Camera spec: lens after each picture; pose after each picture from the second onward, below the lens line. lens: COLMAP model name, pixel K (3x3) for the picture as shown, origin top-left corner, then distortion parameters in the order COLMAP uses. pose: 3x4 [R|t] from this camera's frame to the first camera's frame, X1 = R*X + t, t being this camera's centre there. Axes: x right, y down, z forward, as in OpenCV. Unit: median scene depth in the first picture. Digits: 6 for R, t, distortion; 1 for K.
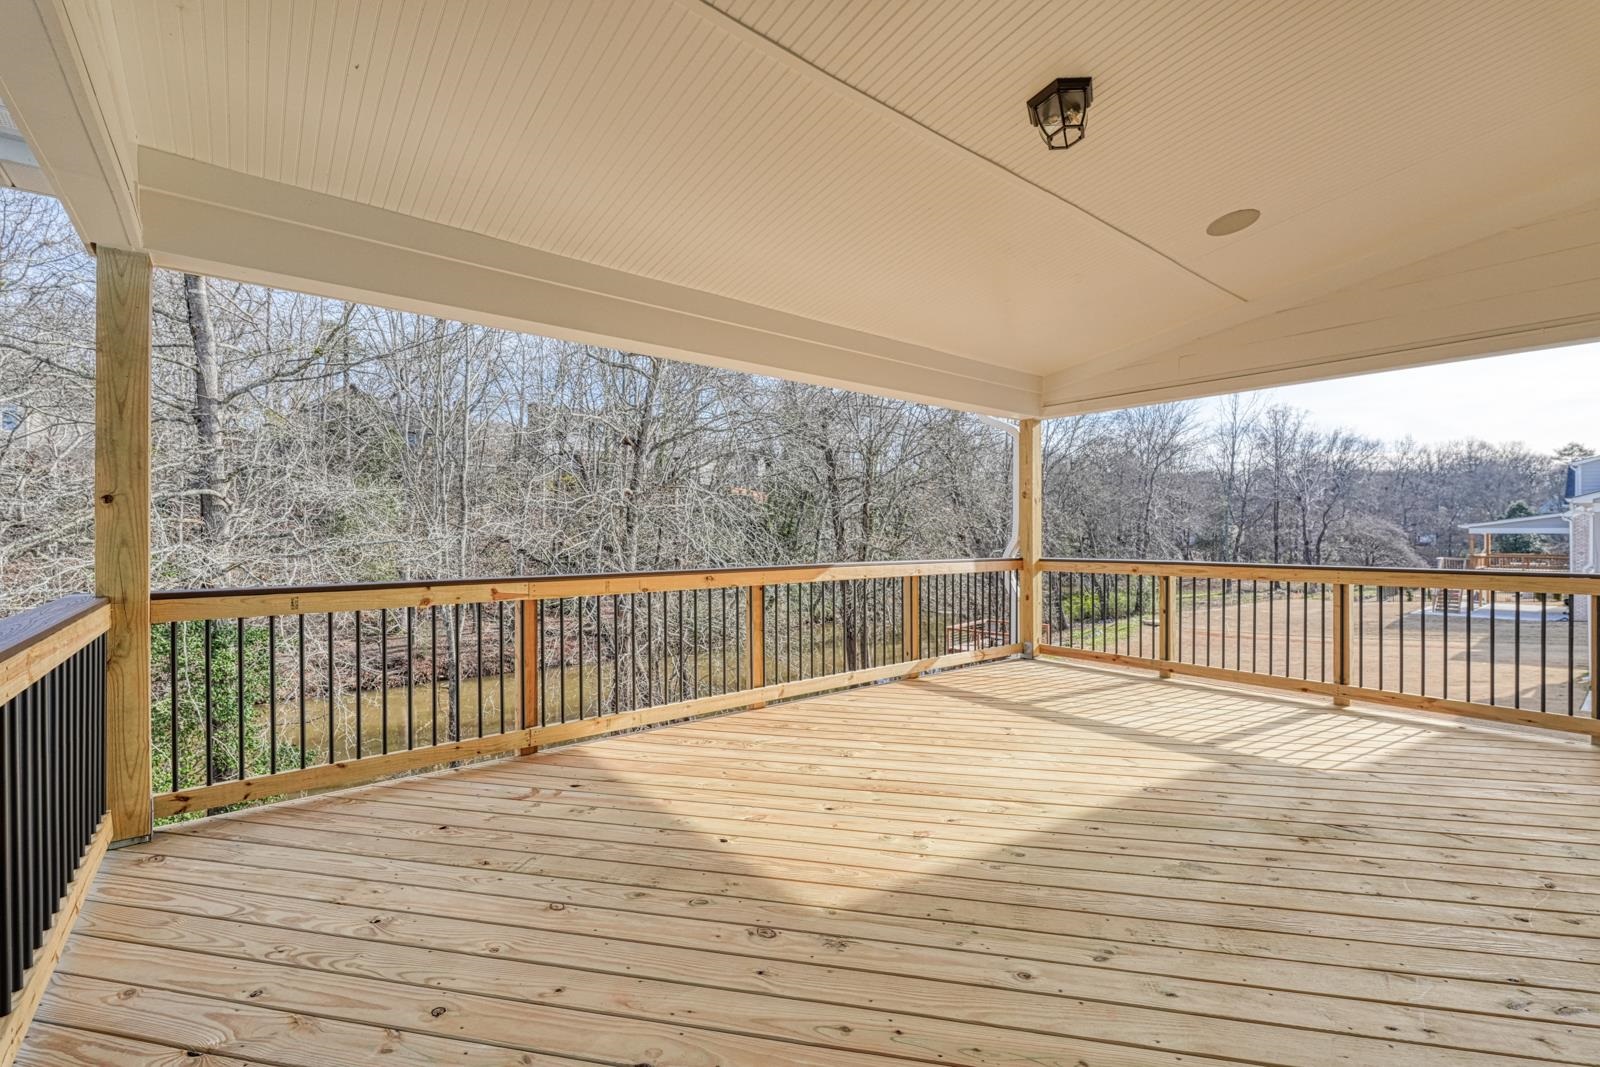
lens RADIAL K [[708.6, 0, 800.0], [0, 708.6, 533.5], [0, 0, 1]] dist [0.004400, 0.000252]
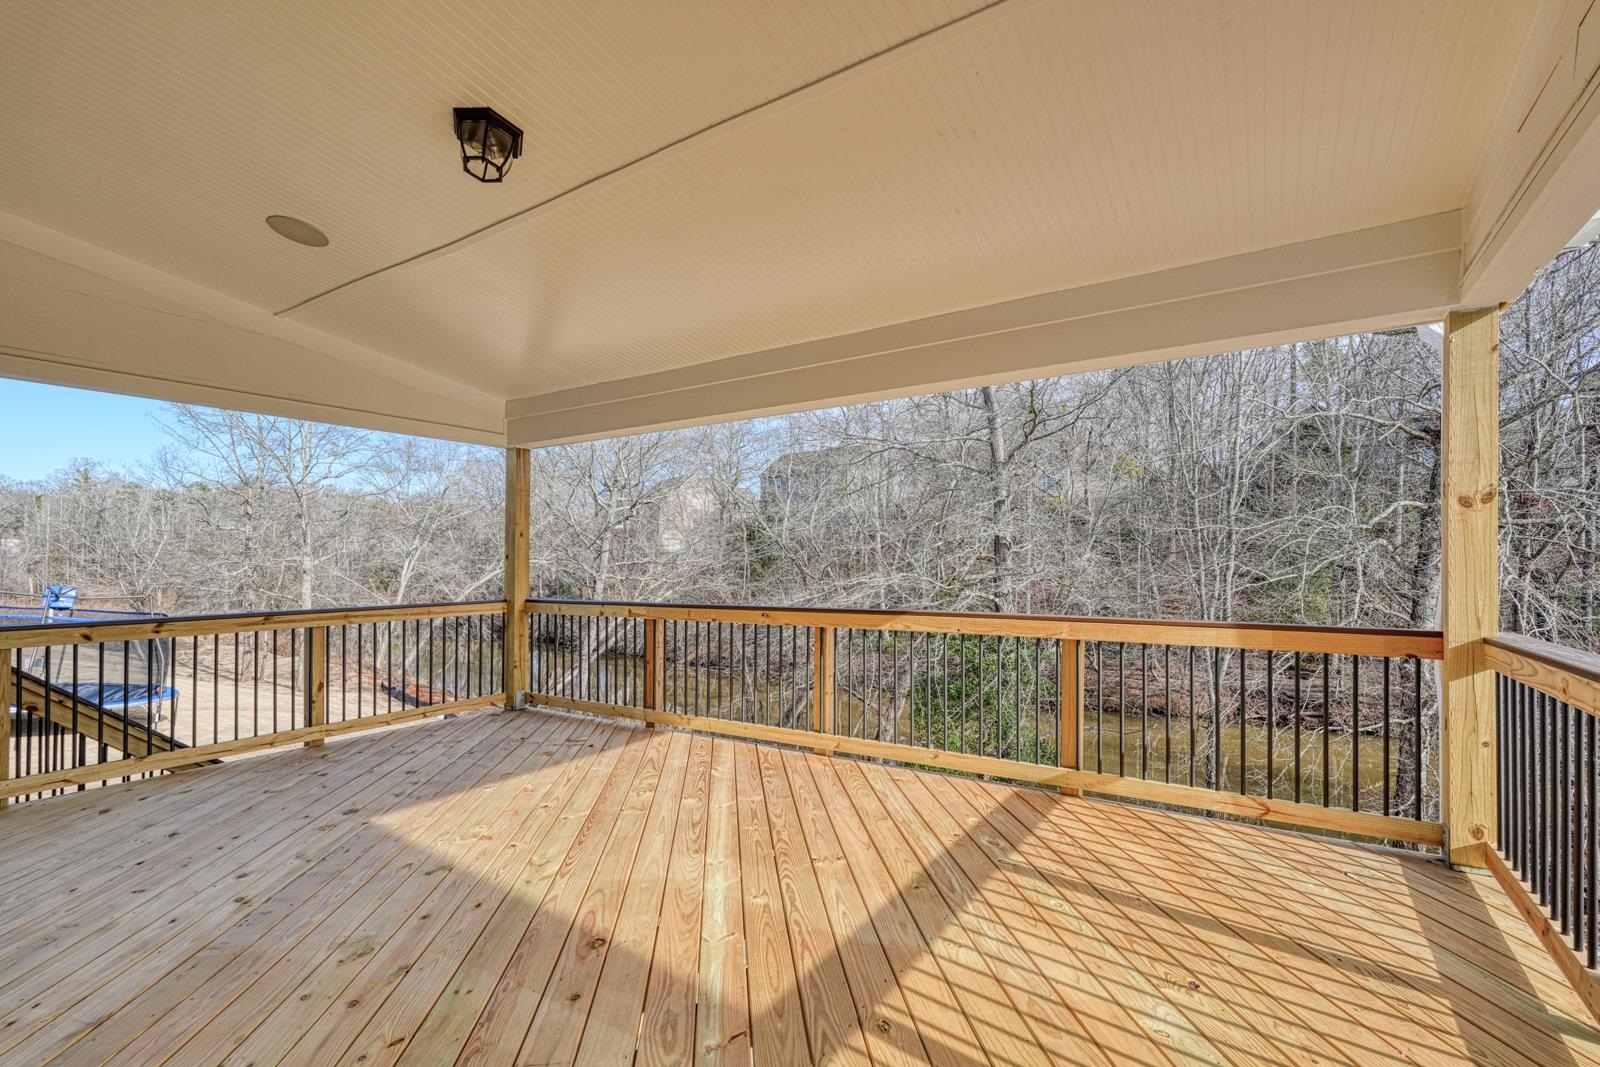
lens RADIAL K [[708.6, 0, 800.0], [0, 708.6, 533.5], [0, 0, 1]] dist [0.004400, 0.000252]
pose [[0.312628, -0.039179, -0.949067, 1.123708], [0.001077, 0.999163, -0.040892, -0.022082], [0.949875, 0.011762, 0.312409, 0.859922]]
